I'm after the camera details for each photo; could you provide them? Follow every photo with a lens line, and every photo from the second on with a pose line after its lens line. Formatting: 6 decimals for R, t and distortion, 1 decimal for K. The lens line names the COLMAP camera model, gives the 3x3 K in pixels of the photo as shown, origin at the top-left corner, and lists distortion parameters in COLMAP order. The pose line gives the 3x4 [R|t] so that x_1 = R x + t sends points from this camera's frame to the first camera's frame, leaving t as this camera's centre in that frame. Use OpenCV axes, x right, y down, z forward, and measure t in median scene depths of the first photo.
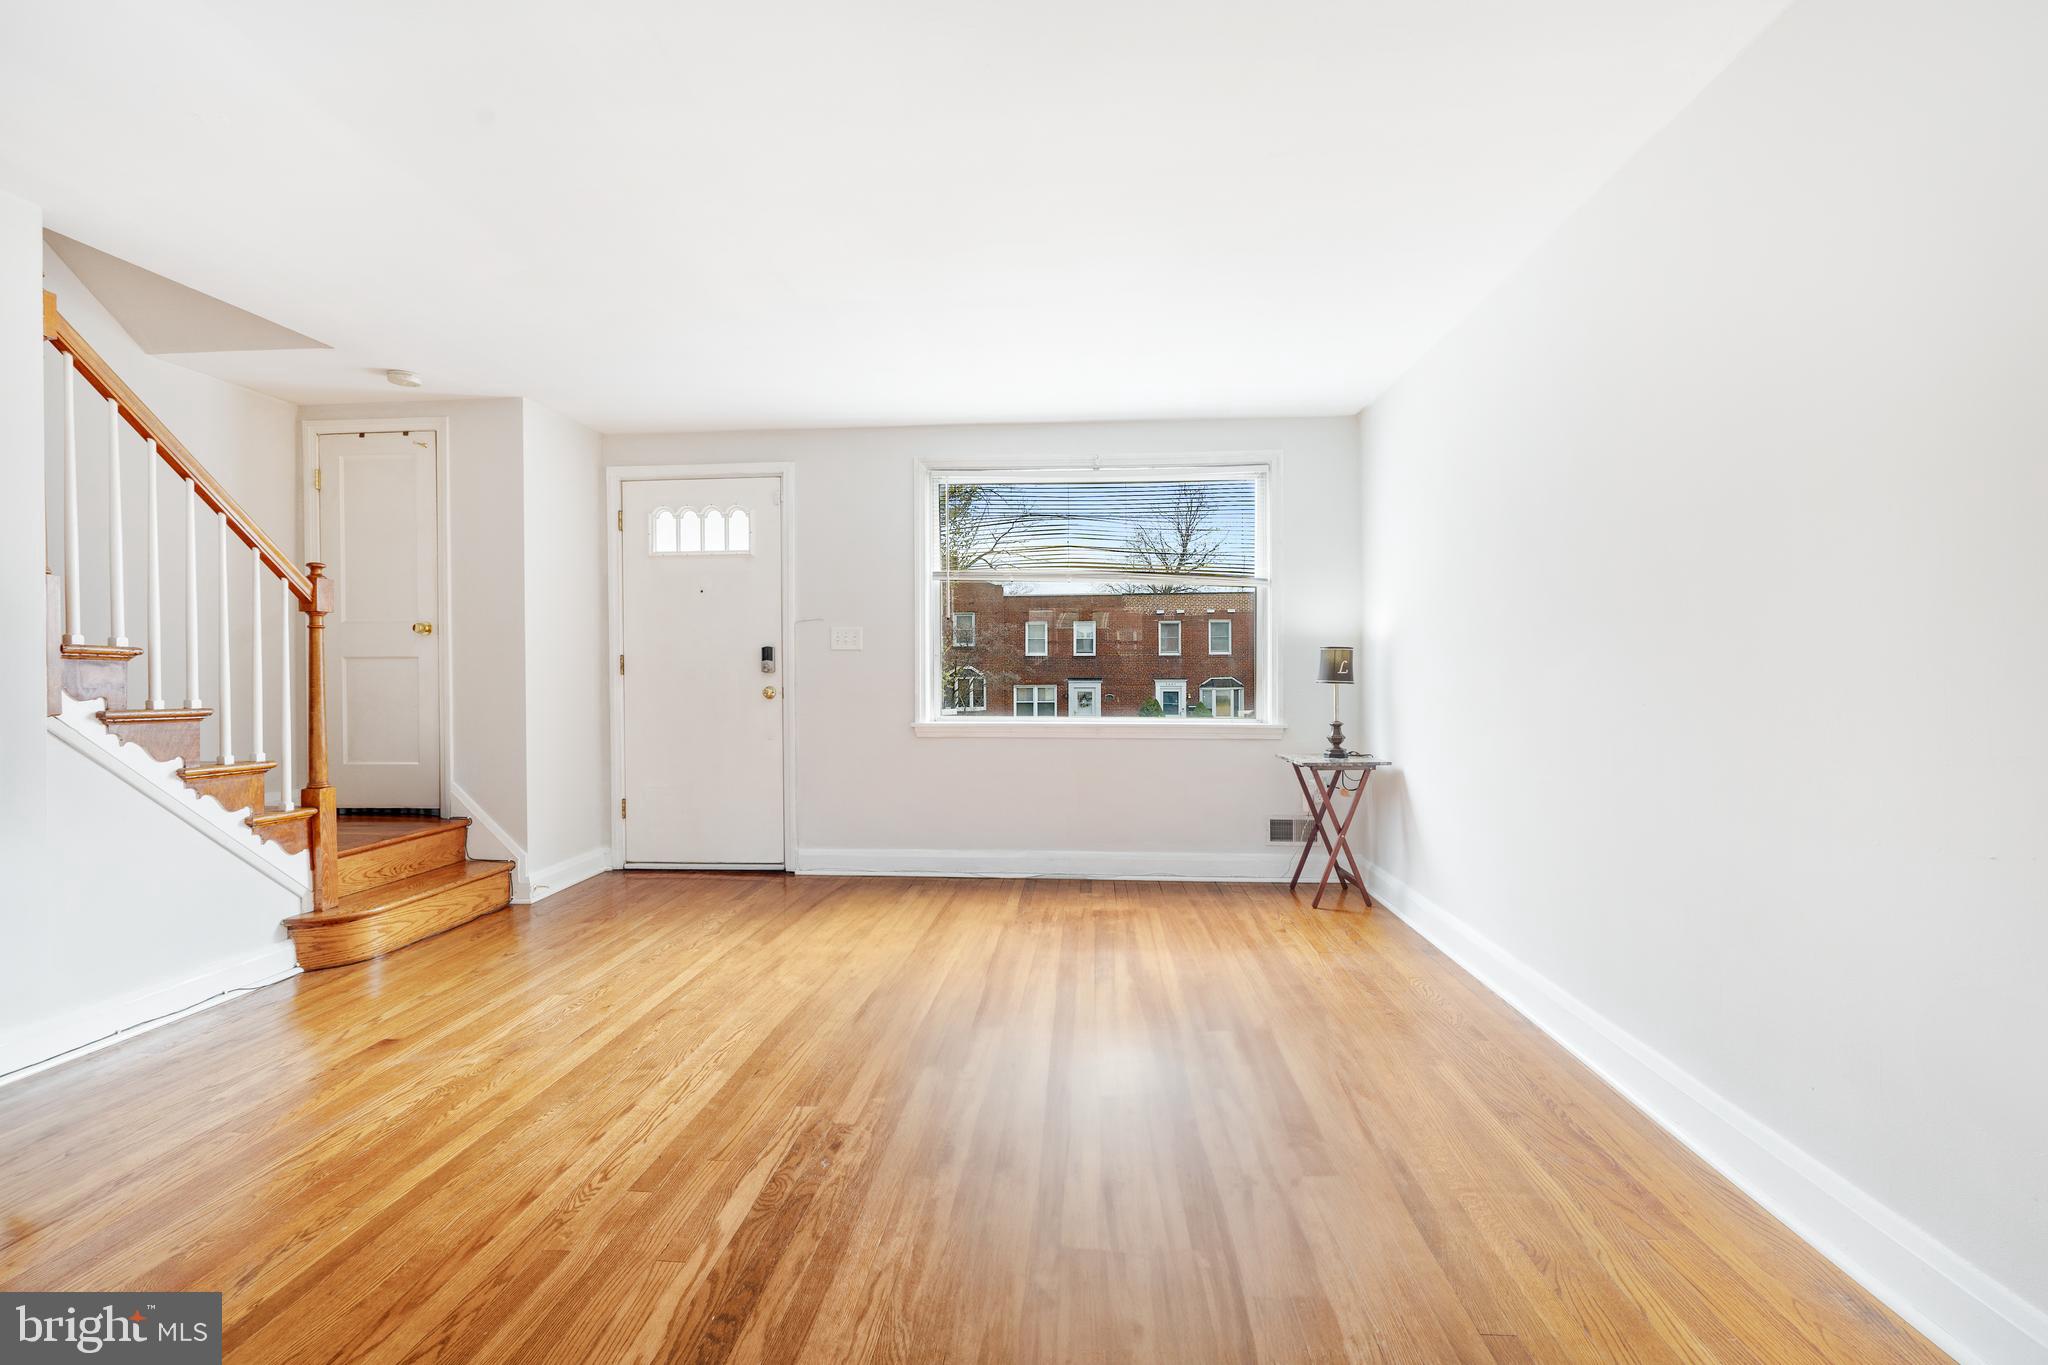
lens RADIAL K [[908.6, 0, 1011.9], [0, 908.6, 661.4], [0, 0, 1]] dist [0.007359, 0.000476]
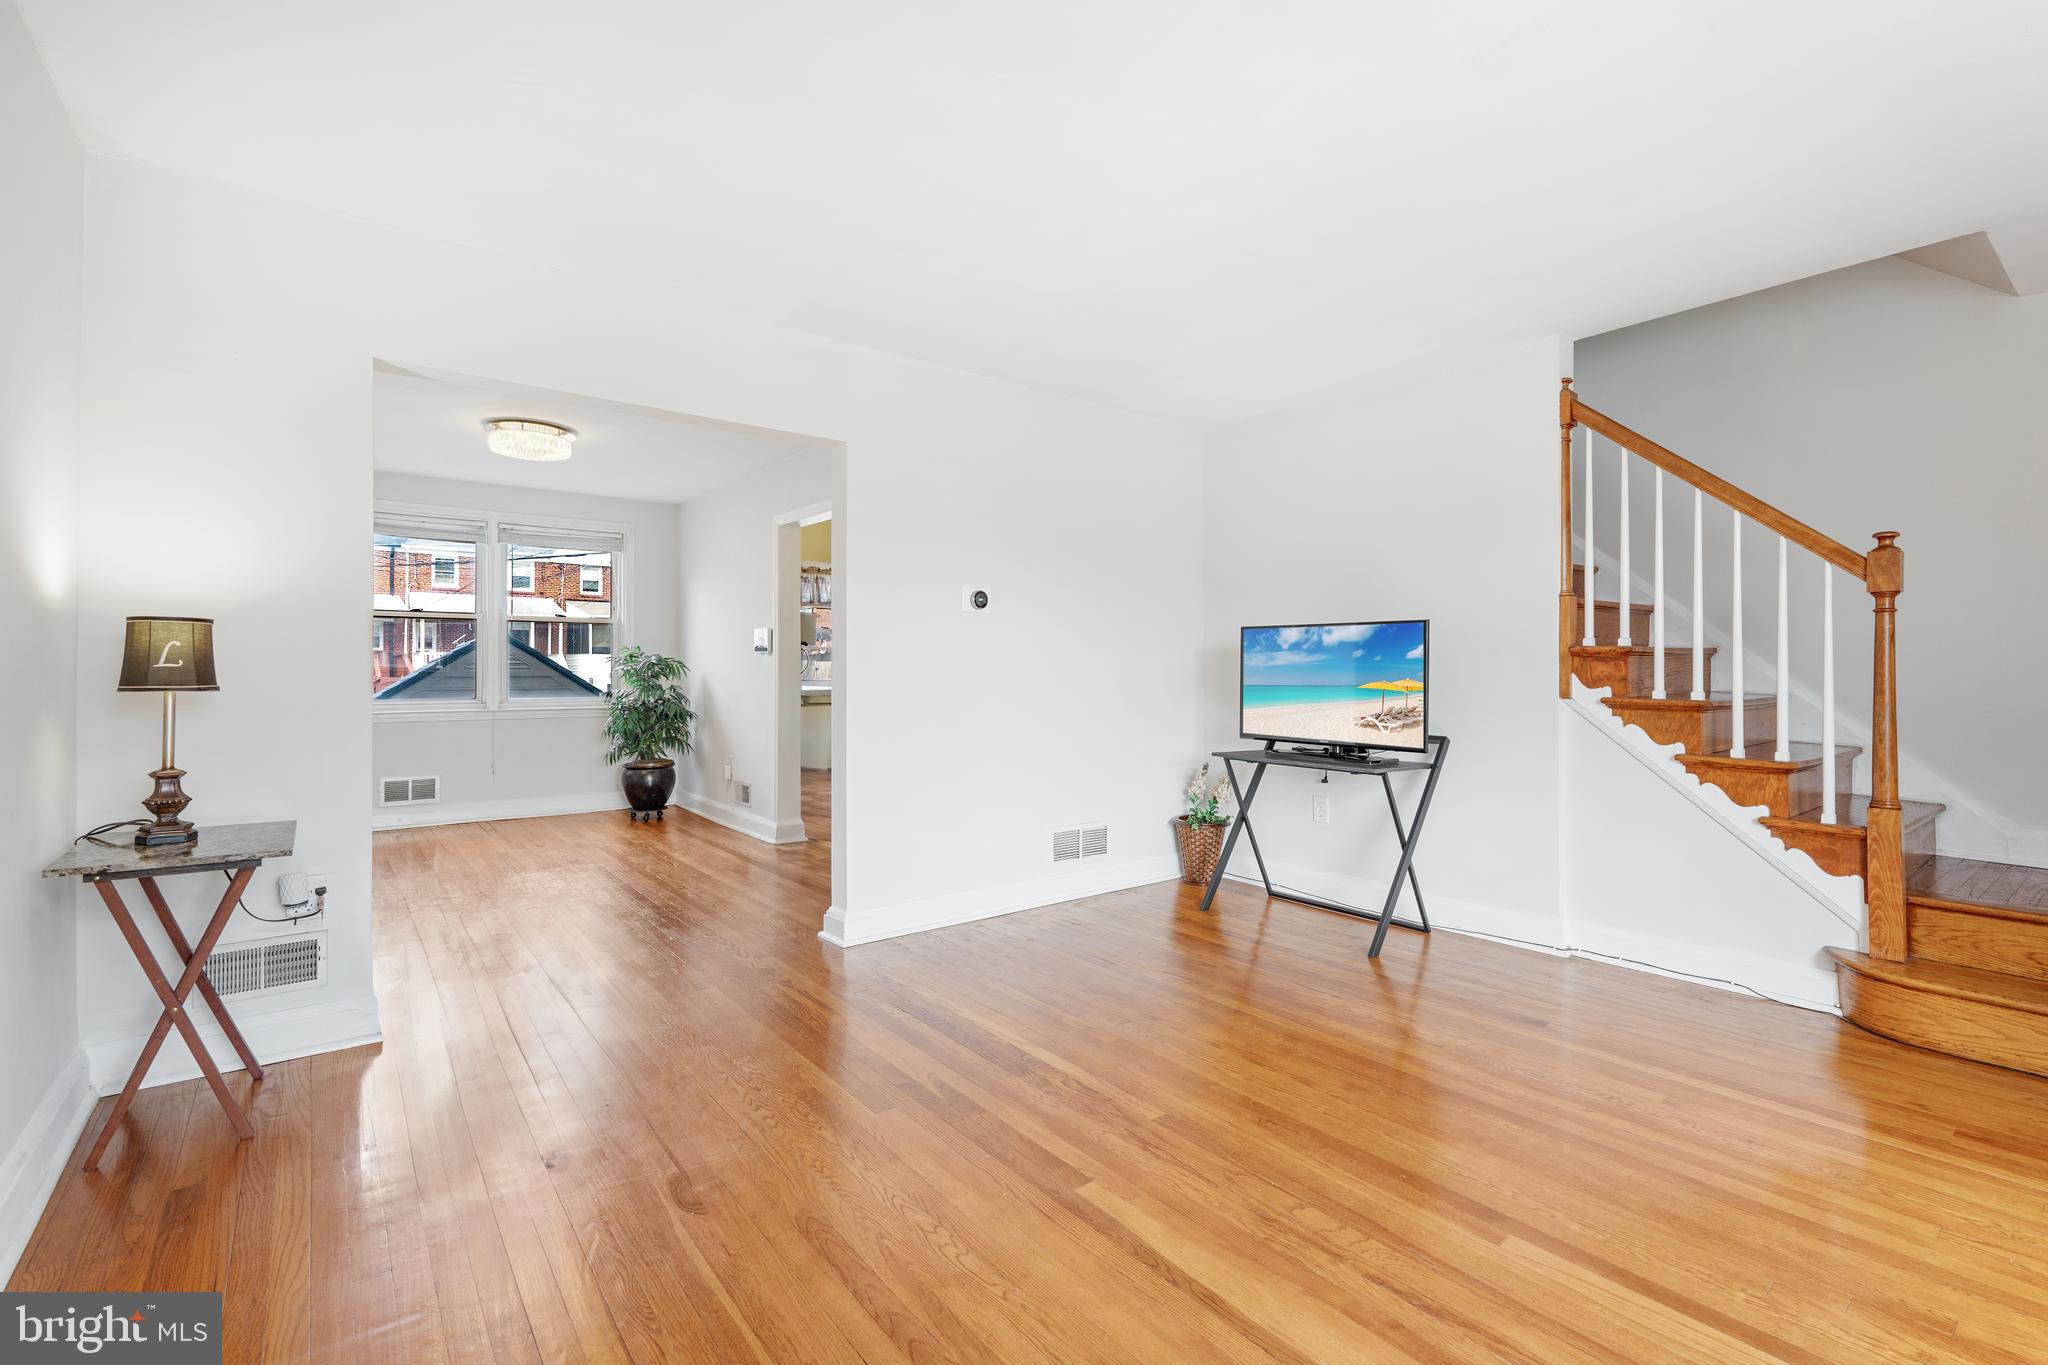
lens RADIAL K [[908.6, 0, 1011.9], [0, 908.6, 661.4], [0, 0, 1]] dist [0.007359, 0.000476]
pose [[-0.730899, 0.001244, -0.682485, 0.362774], [0.014122, 0.999812, -0.013302, 0.007727], [0.682340, -0.019360, -0.730779, 1.055757]]
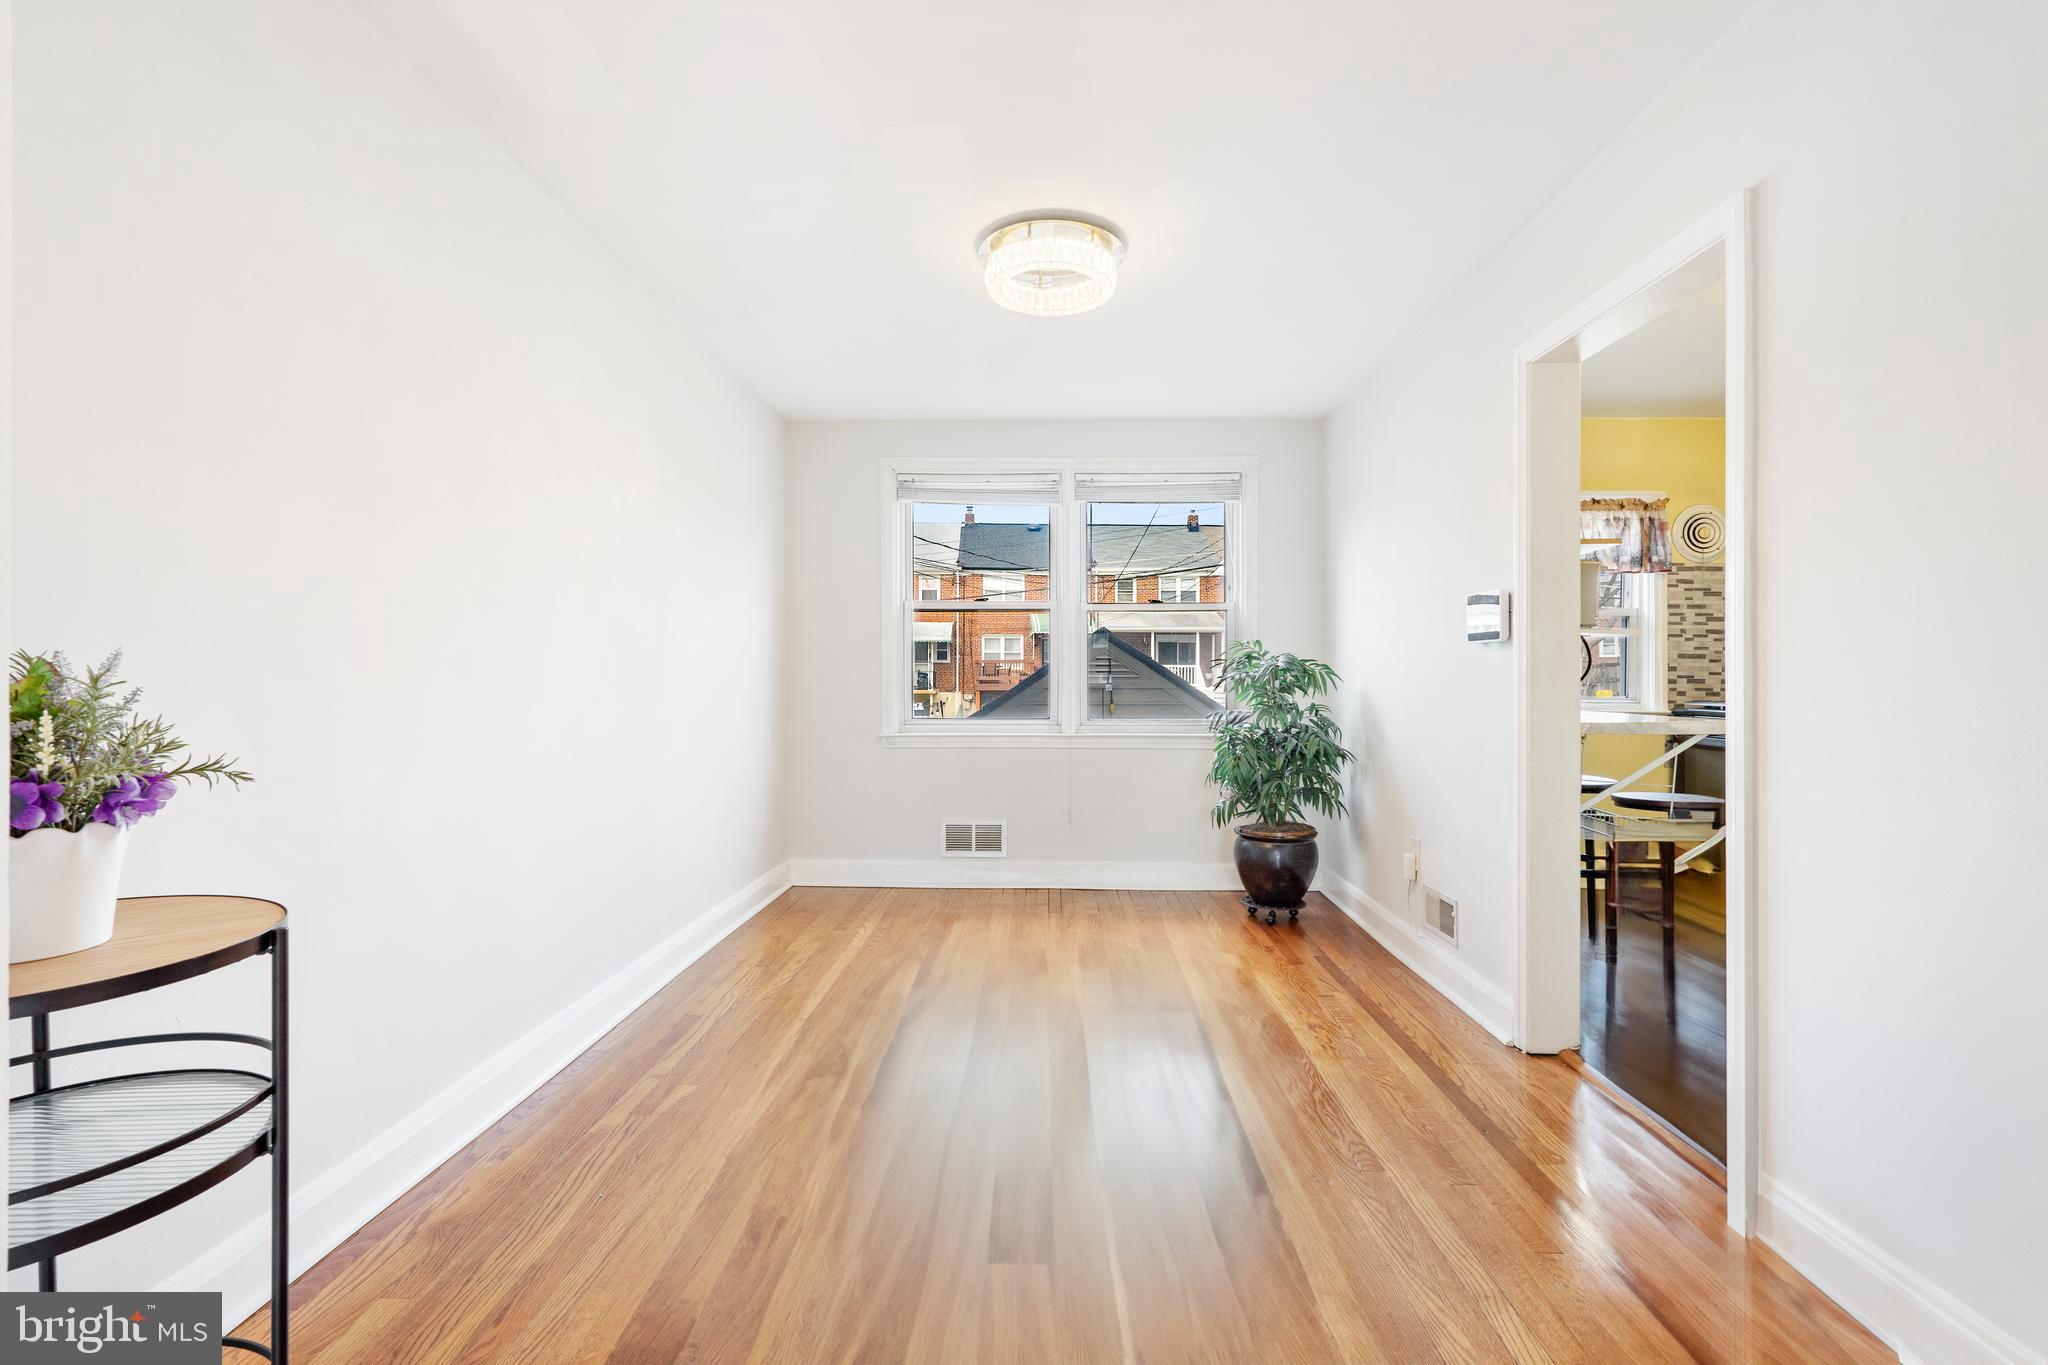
lens RADIAL K [[915.6, 0, 1024.0], [0, 915.6, 682.5], [0, 0, 1]] dist [-0.003147, -0.000349]
pose [[-0.997865, 0.006055, -0.065035, 0.021140], [0.006748, 0.999923, -0.010435, 0.004479], [0.064967, -0.010852, -0.997828, 0.306740]]
